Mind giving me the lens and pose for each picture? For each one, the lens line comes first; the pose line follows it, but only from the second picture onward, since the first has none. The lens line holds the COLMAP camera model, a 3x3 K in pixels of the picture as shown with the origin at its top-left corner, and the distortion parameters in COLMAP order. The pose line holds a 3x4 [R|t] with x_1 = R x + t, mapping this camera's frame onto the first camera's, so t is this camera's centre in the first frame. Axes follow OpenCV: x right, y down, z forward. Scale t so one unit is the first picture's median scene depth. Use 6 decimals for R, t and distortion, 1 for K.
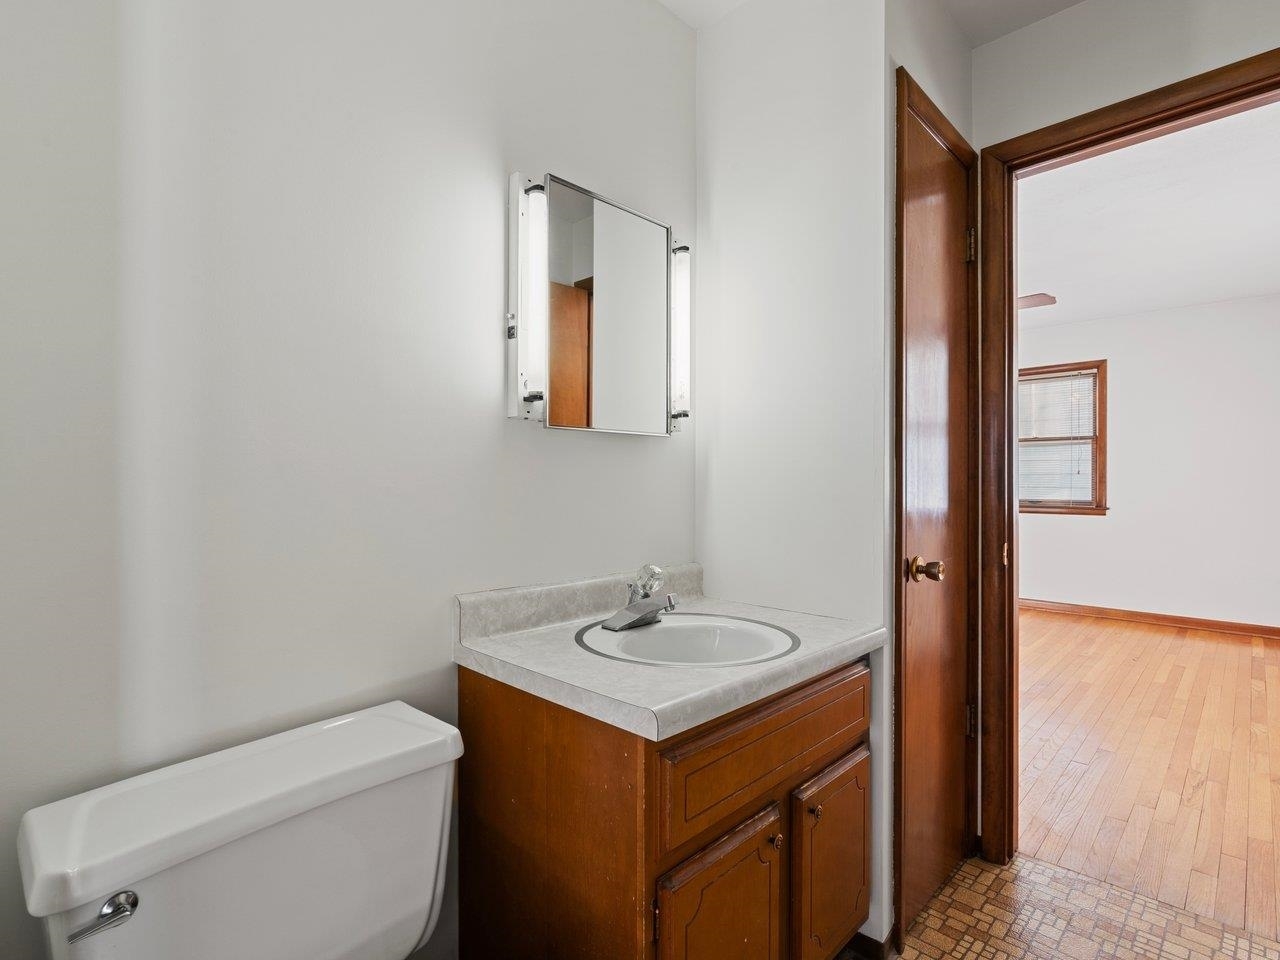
lens RADIAL K [[633.7, 0, 641.3], [0, 633.7, 486.8], [0, 0, 1]] dist [-0.005699, 0.004879]
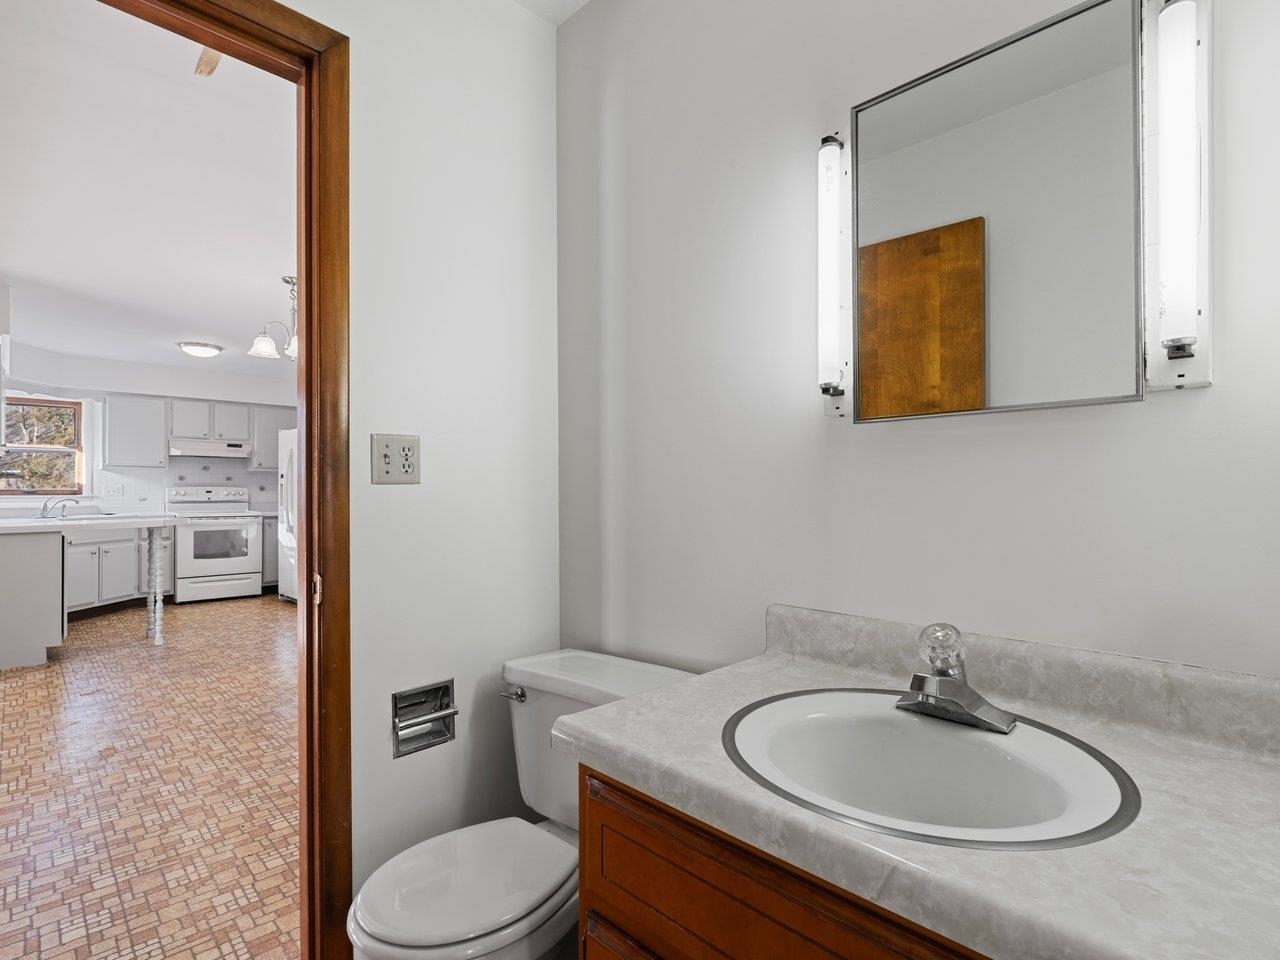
lens RADIAL K [[633.7, 0, 637.5], [0, 633.7, 487.4], [0, 0, 1]] dist [-0.005699, 0.004879]
pose [[-0.014912, -0.006132, -0.999870, 0.475915], [-0.003940, 0.999974, -0.006074, -0.005337], [0.999881, 0.003849, -0.014936, 0.523960]]
